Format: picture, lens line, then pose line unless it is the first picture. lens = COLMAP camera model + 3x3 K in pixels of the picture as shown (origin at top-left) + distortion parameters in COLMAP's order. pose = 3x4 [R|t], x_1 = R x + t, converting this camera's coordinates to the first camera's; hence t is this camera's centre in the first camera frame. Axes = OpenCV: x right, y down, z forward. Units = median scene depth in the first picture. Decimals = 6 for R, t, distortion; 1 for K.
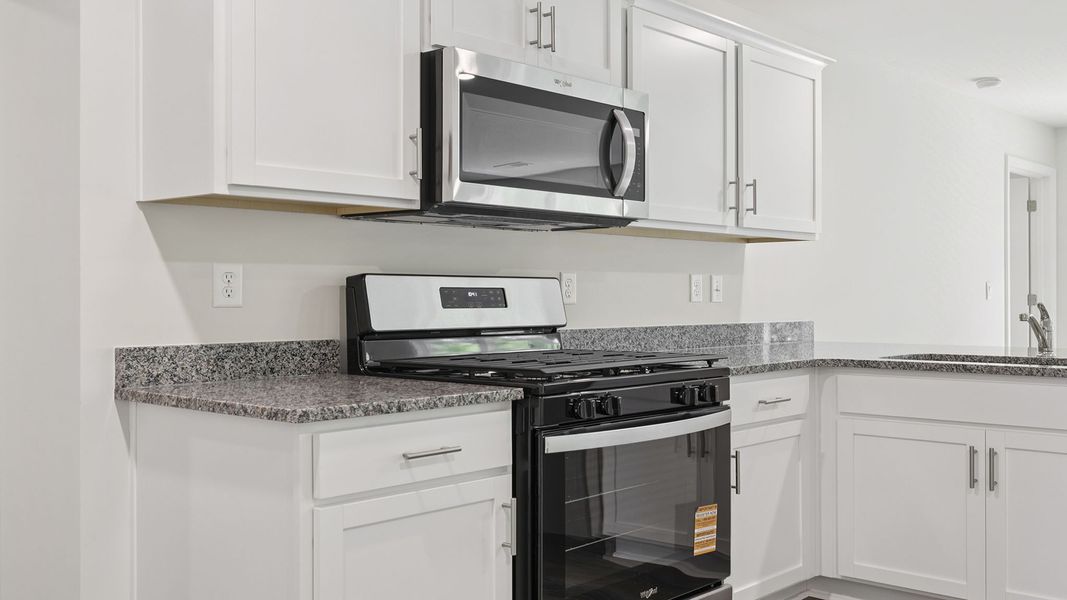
lens RADIAL K [[1051.2, 0, 532.7], [0, 1051.2, 293.2], [0, 0, 1]] dist [0.006247, 0.009399]
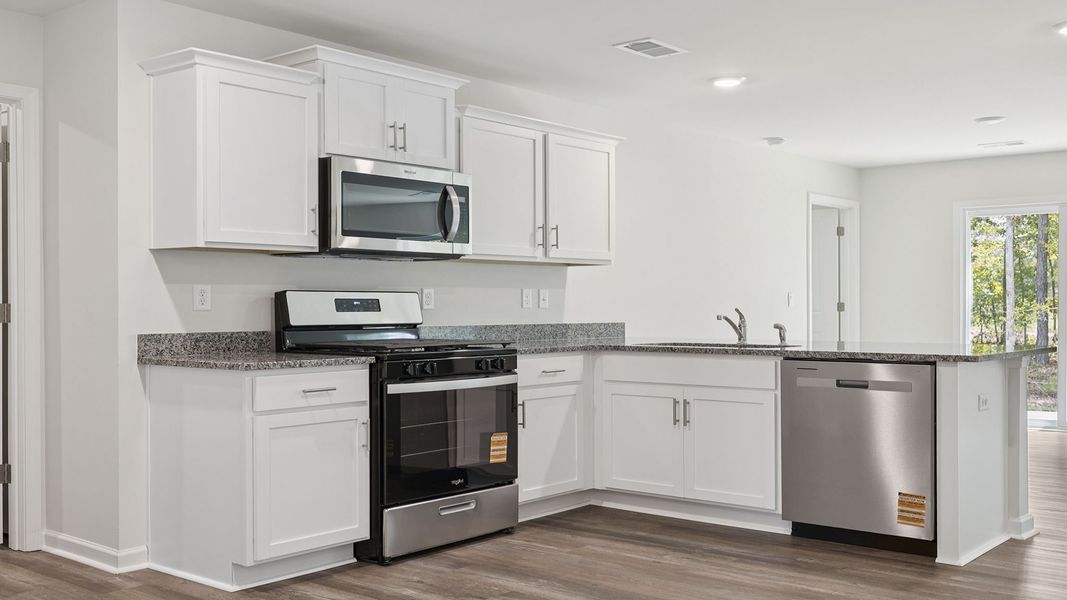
lens RADIAL K [[1063.8, 0, 528.4], [0, 1063.8, 303.4], [0, 0, 1]] dist [0.010195, 0.018273]
pose [[0.999132, -0.001266, 0.041628, 0.136269], [0.001204, 0.999998, 0.001507, -0.000361], [-0.041630, -0.001455, 0.999132, -0.615764]]
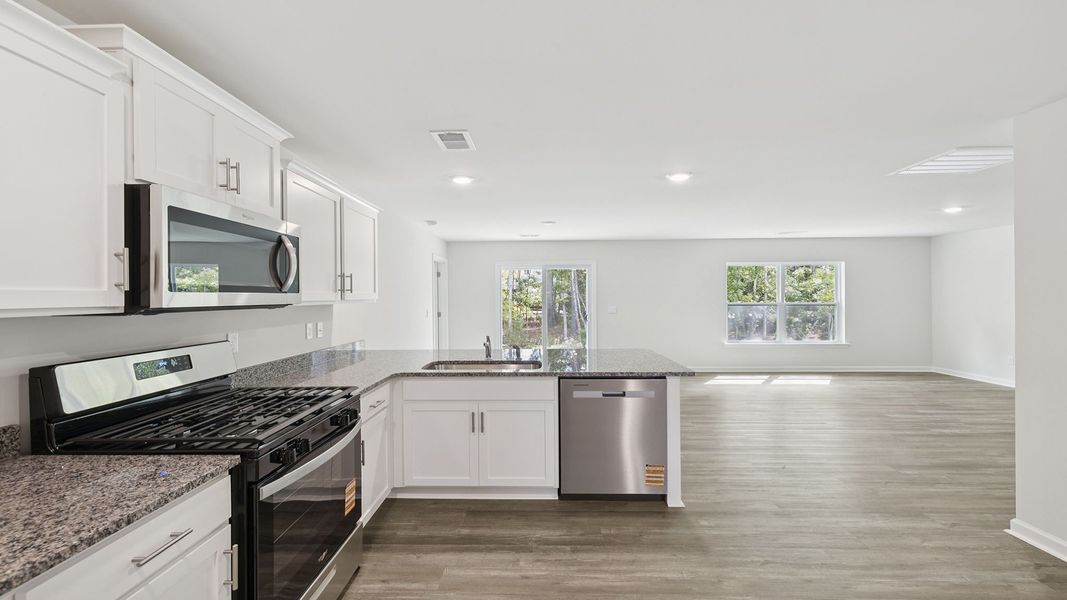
lens RADIAL K [[453.9, 0, 528.8], [0, 453.9, 295.6], [0, 0, 1]] dist [0.002280, 0.000539]
pose [[0.758017, -0.003053, 0.652228, -0.084254], [0.004902, 0.999987, -0.001016, -0.085523], [-0.652216, 0.003968, 0.758022, 0.262140]]
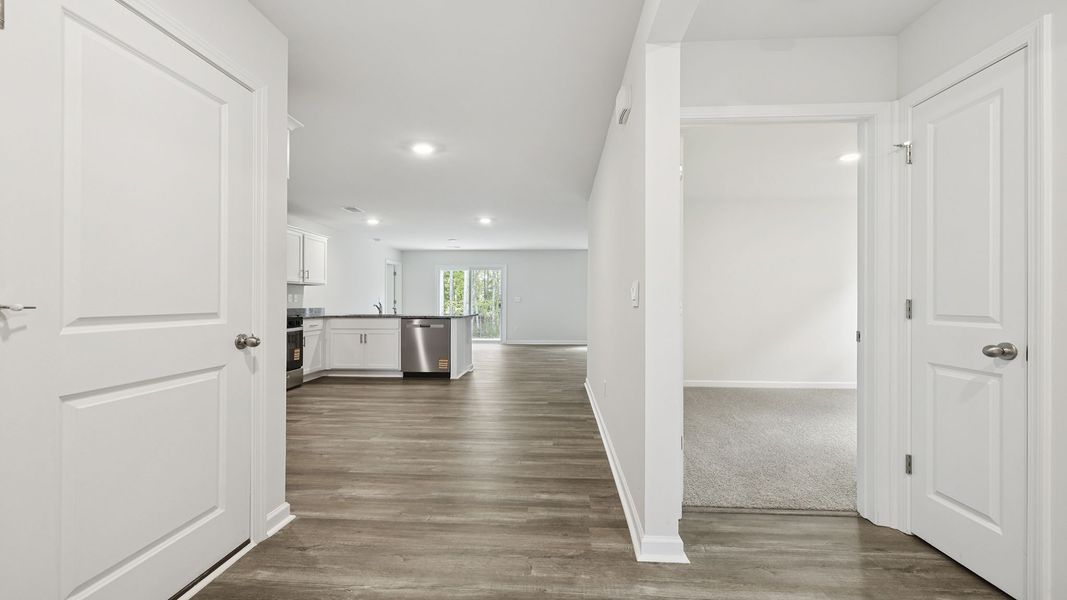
lens RADIAL K [[466.5, 0, 533.5], [0, 466.5, 300.0], [0, 0, 1]] dist [0.000817, 0.000137]
pose [[0.778250, 0.003500, 0.627945, -0.272157], [-0.003324, 0.999993, -0.001454, 0.001478], [-0.627946, -0.000955, 0.778256, -1.054554]]
